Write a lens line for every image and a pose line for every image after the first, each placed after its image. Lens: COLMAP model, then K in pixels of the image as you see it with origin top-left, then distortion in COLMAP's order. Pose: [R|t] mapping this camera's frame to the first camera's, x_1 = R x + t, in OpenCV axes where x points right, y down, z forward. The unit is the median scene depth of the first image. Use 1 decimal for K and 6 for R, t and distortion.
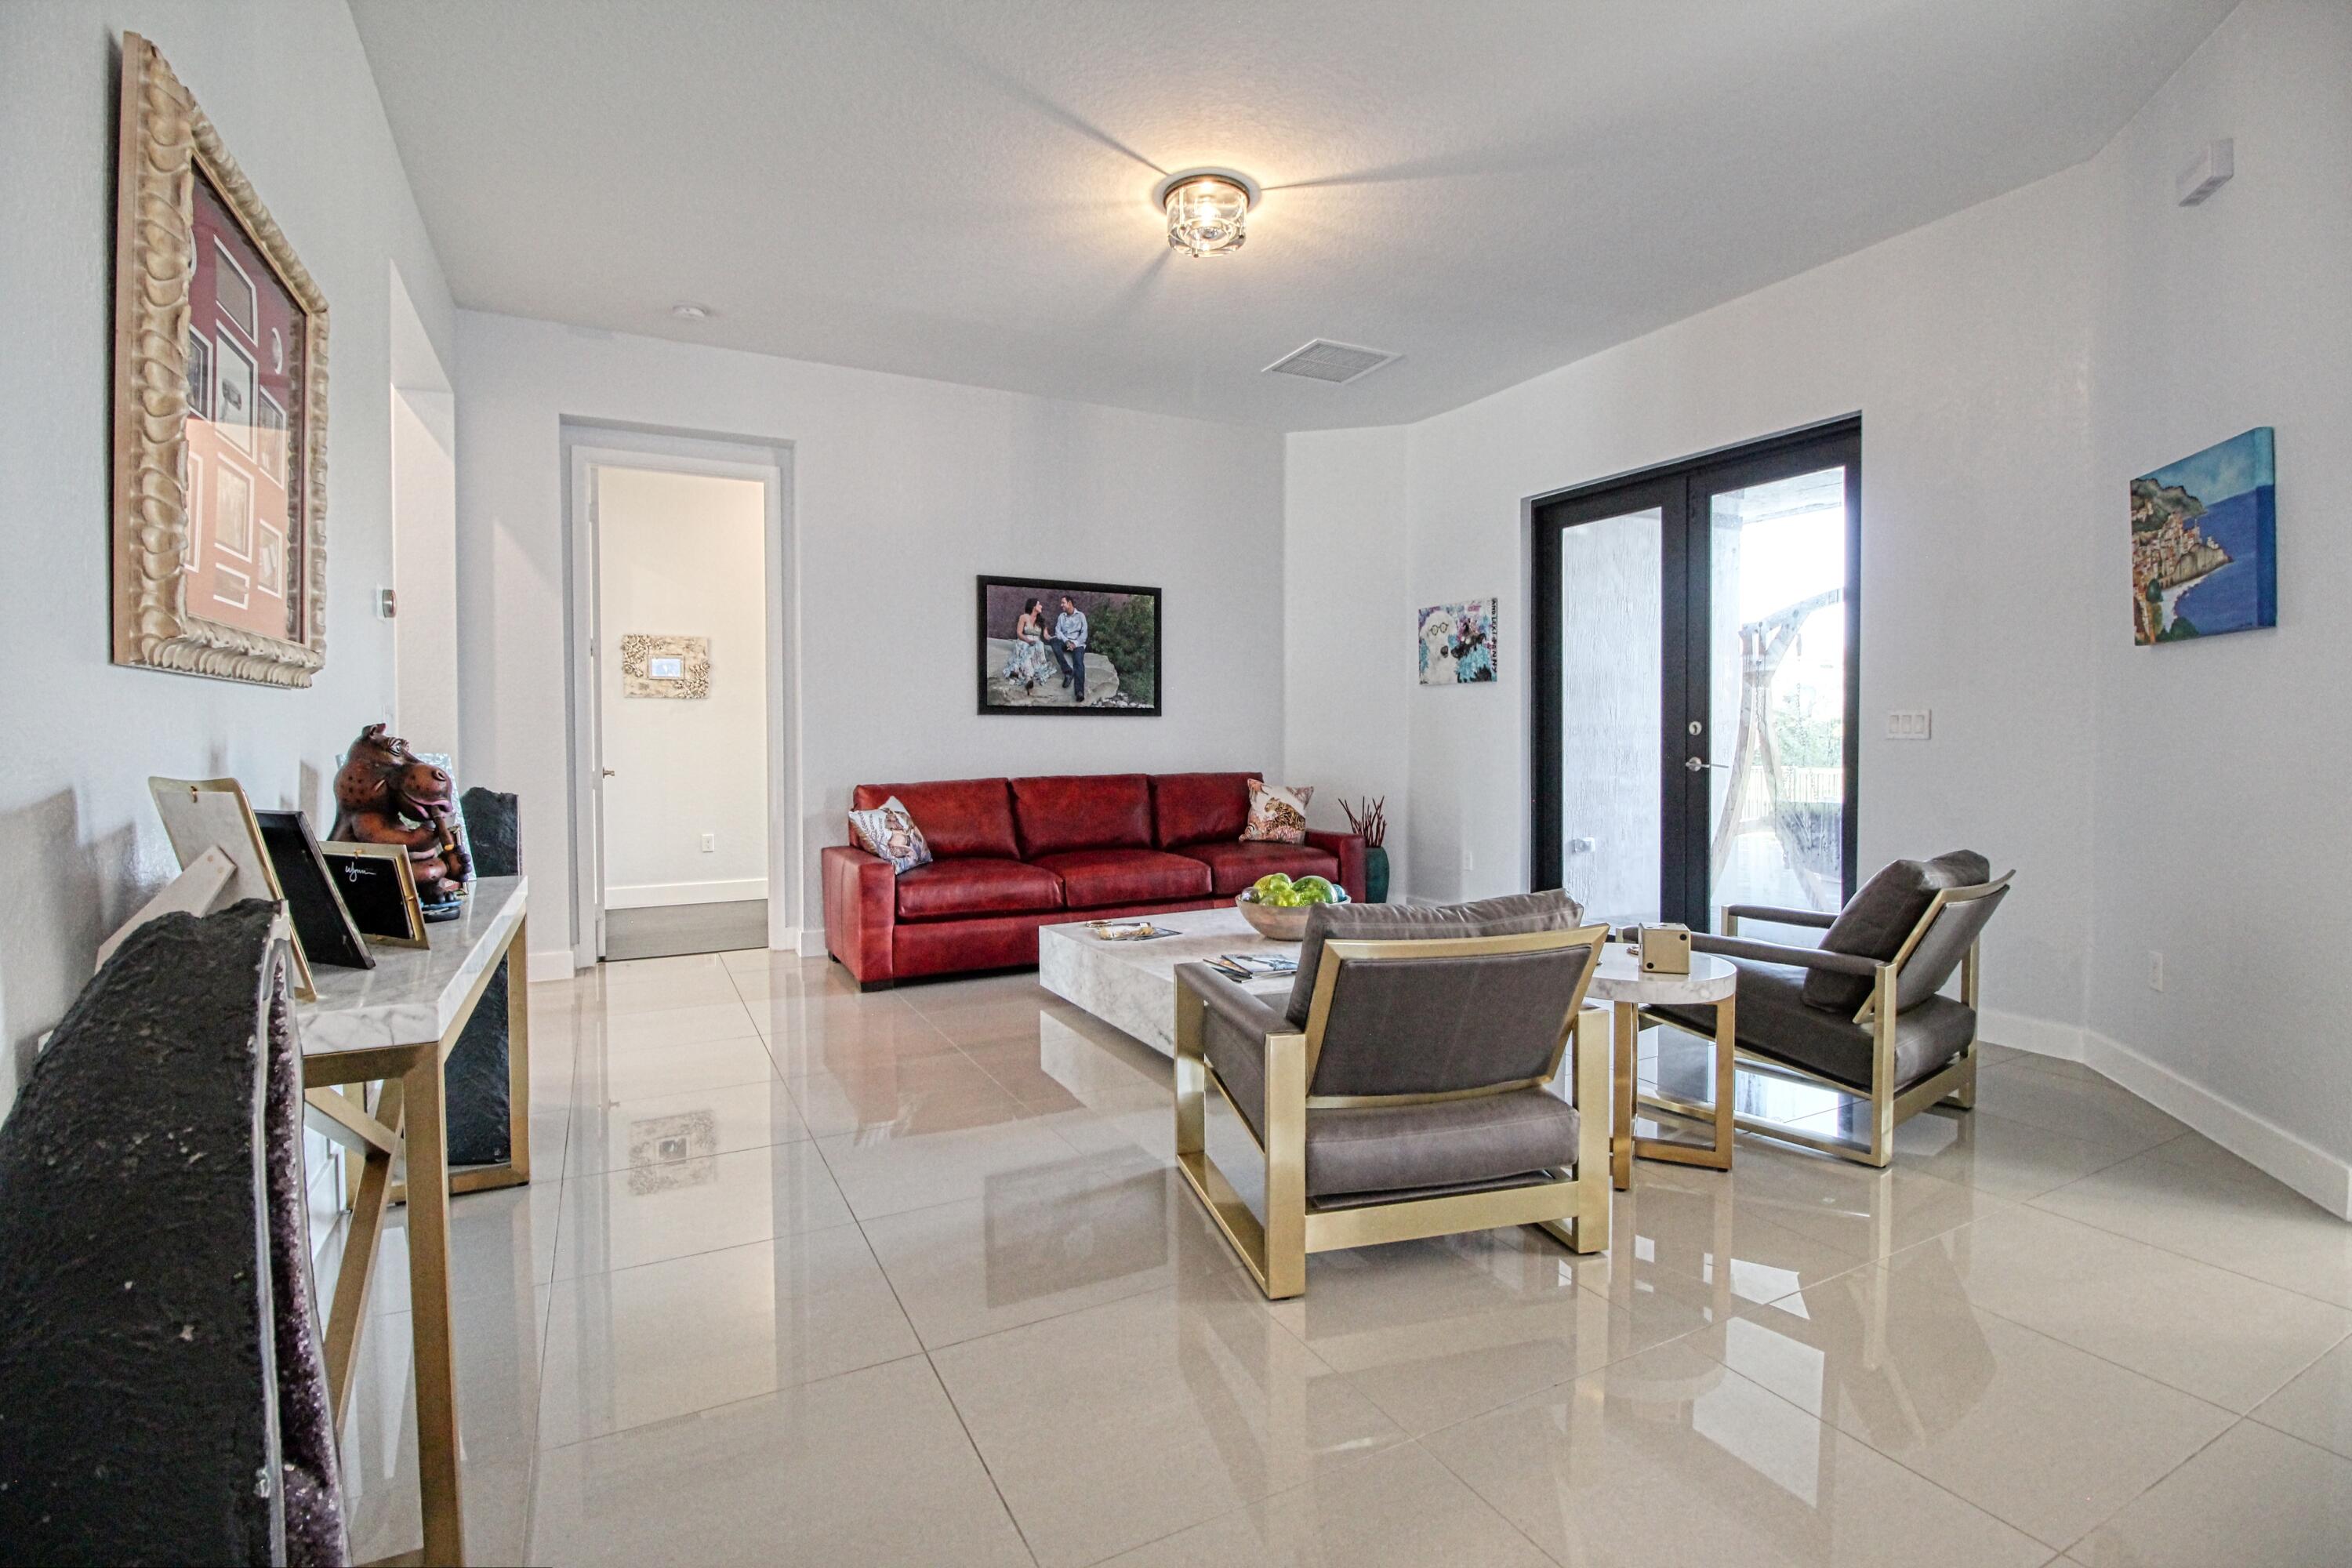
lens RADIAL K [[1096.8, 0, 1206.2], [0, 1096.8, 763.8], [0, 0, 1]] dist [-0.000093, -0.000280]
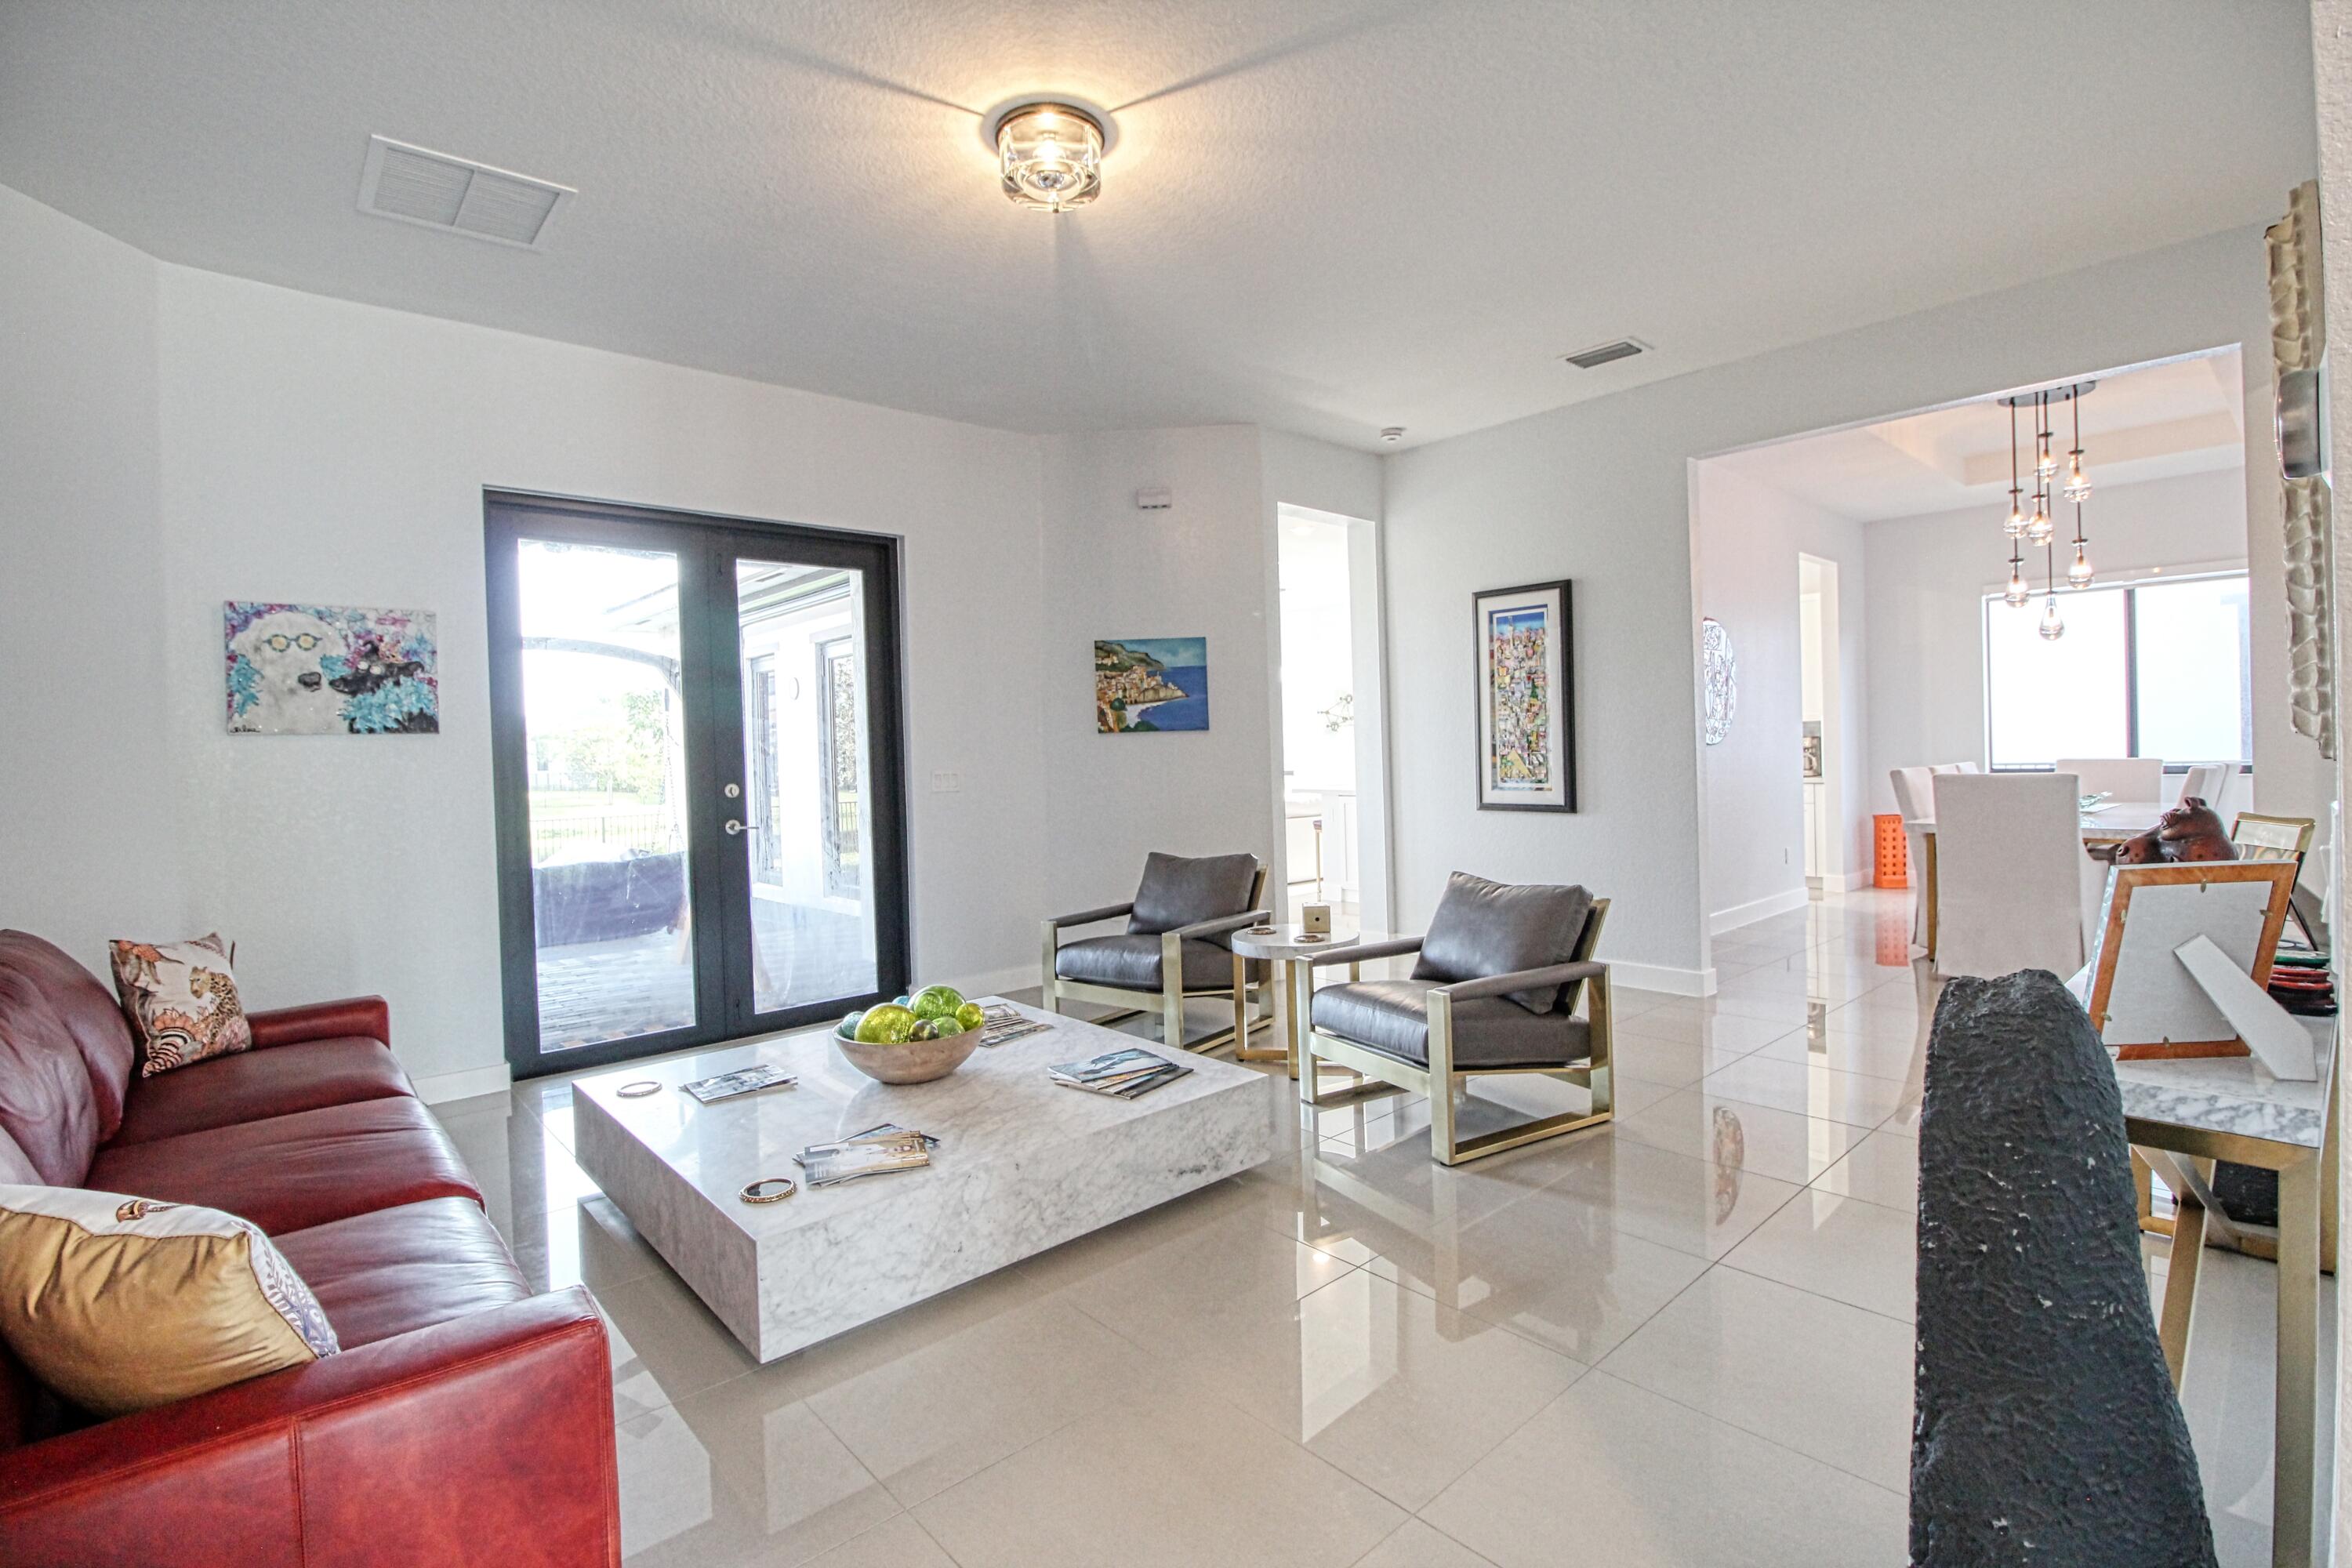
lens RADIAL K [[1087.2, 0, 1174.8], [0, 1087.2, 764.0], [0, 0, 1]] dist [-0.000152, -0.014066]
pose [[-0.229846, -0.003452, 0.973221, -0.501013], [0.051901, 0.998527, 0.015799, -0.043335], [-0.971842, 0.054143, -0.229329, 0.710293]]
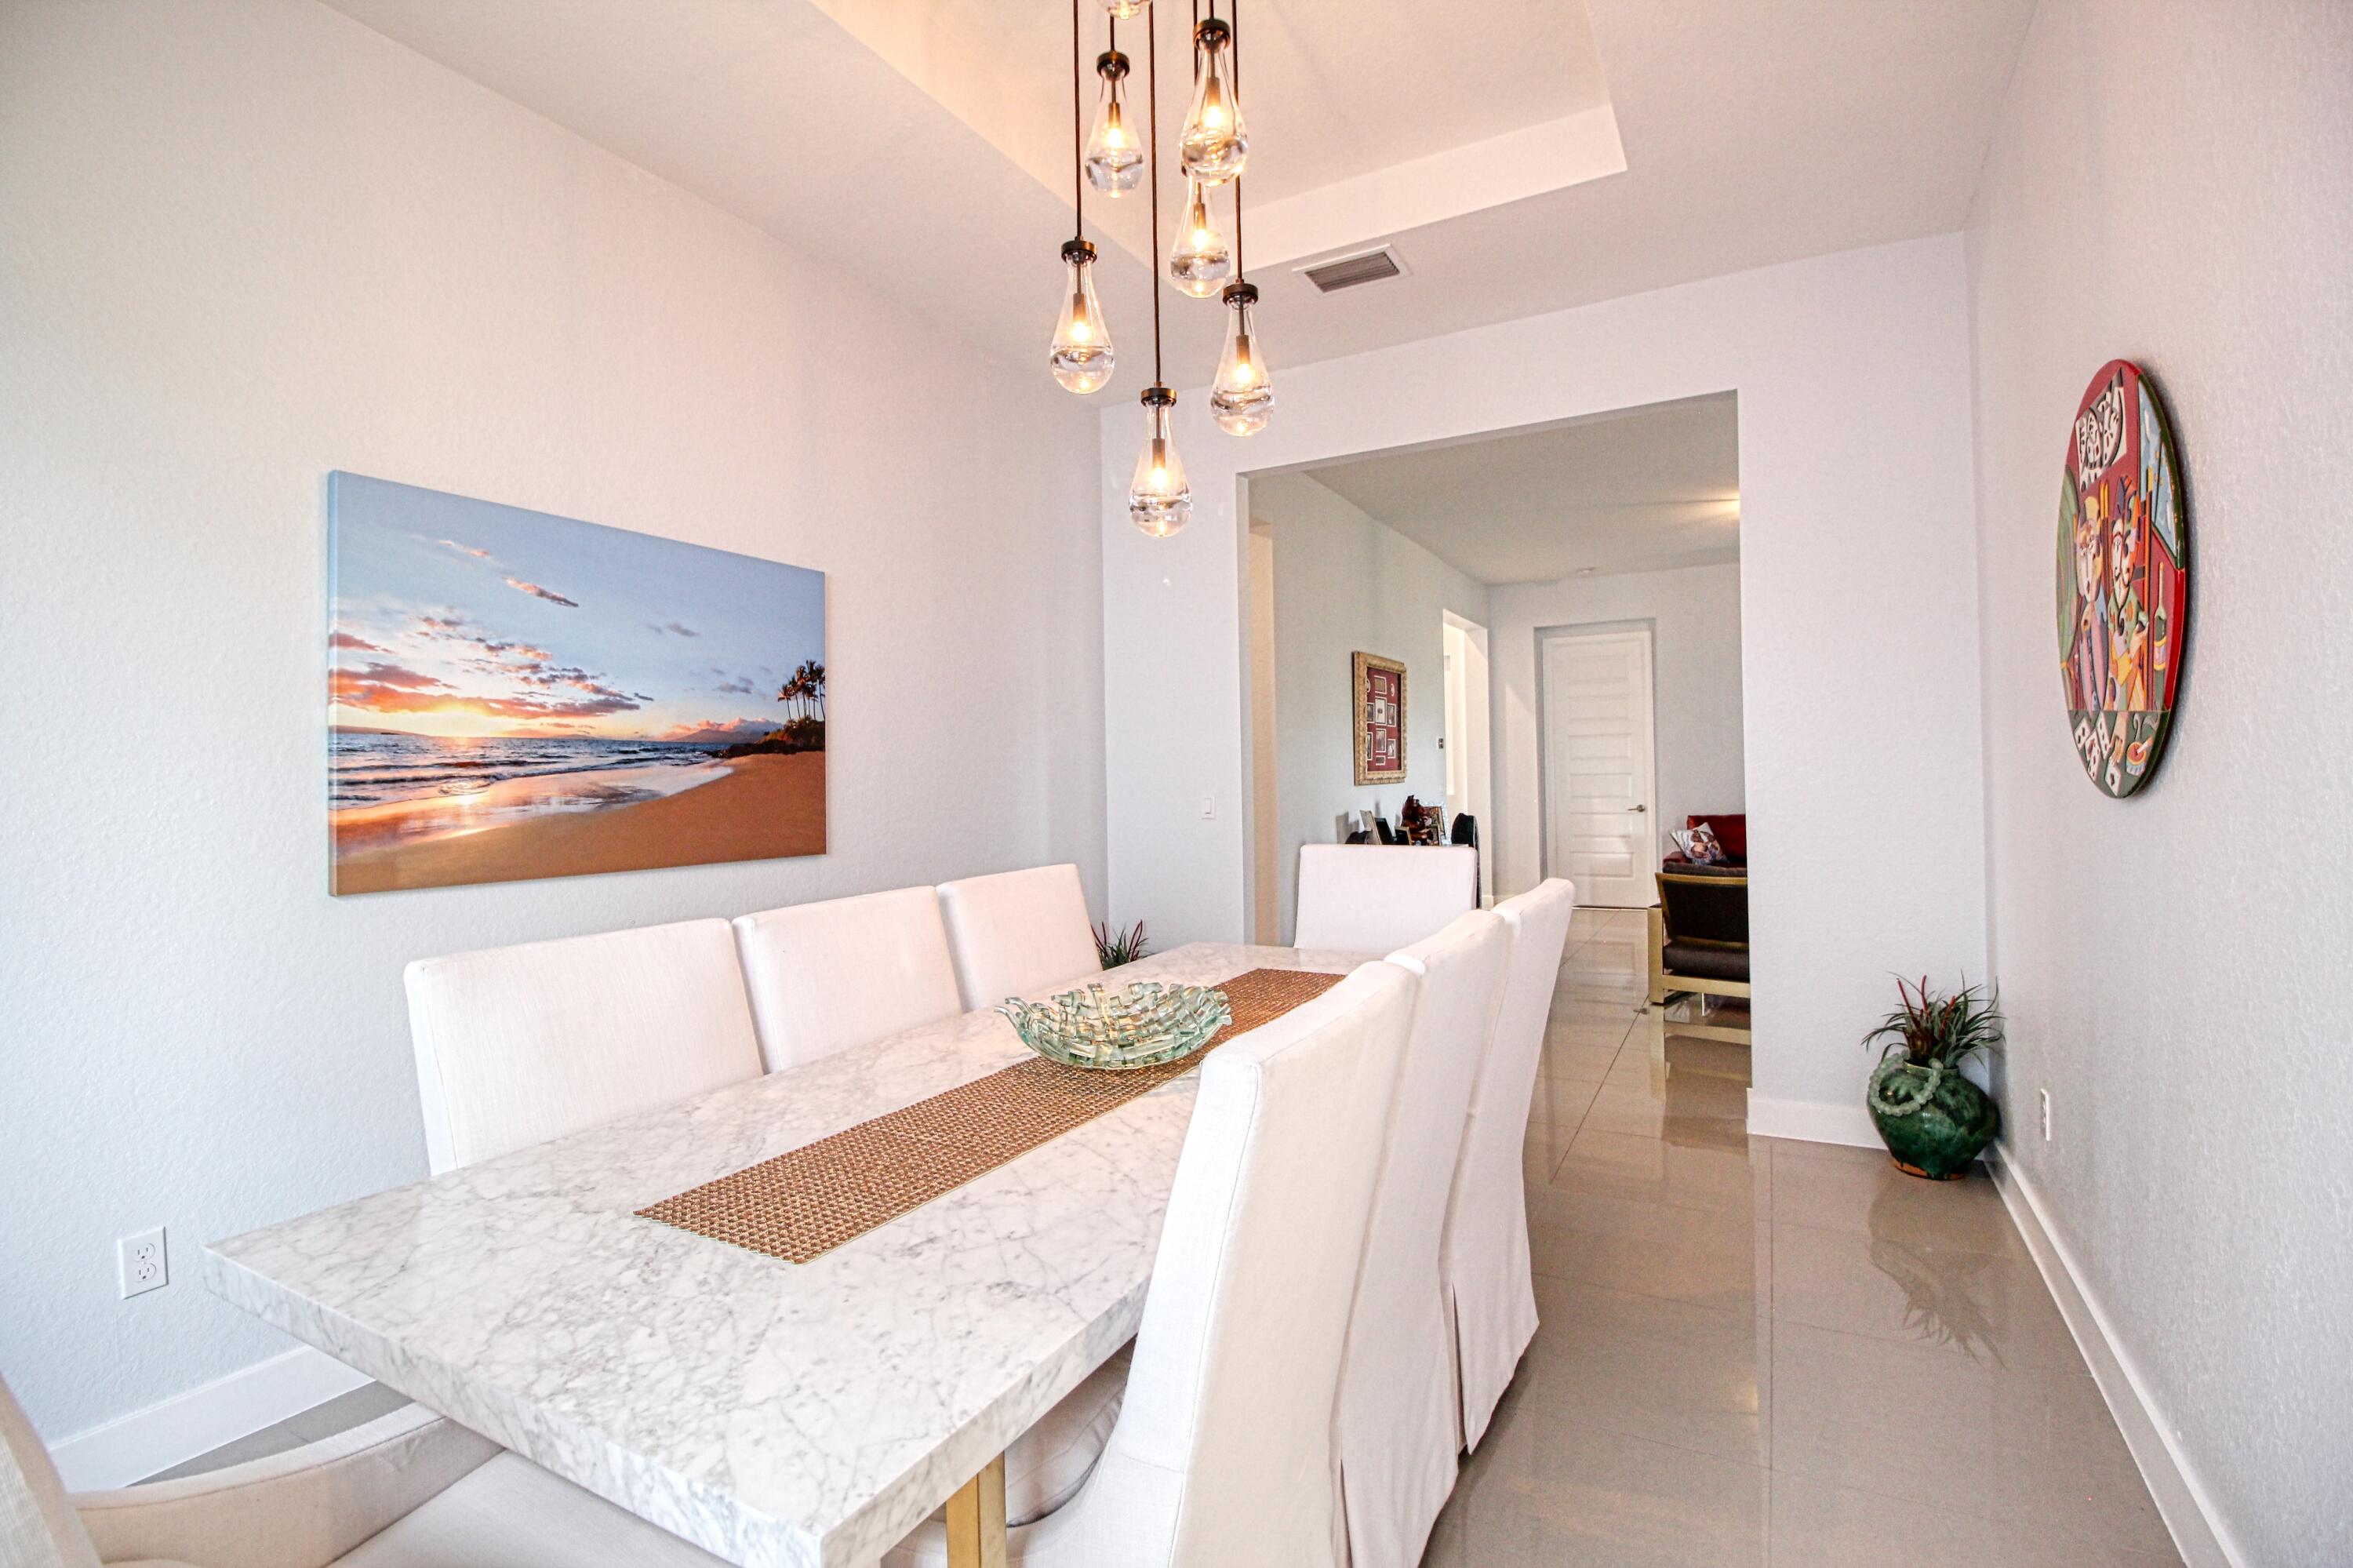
lens RADIAL K [[1091.7, 0, 1181.3], [0, 1091.7, 766.3], [0, 0, 1]] dist [-0.000093, -0.013248]
pose [[0.541391, -0.008992, -0.840723, 0.621404], [-0.005895, 0.999878, -0.014490, -0.025042], [0.840750, 0.012800, 0.541272, -0.527005]]
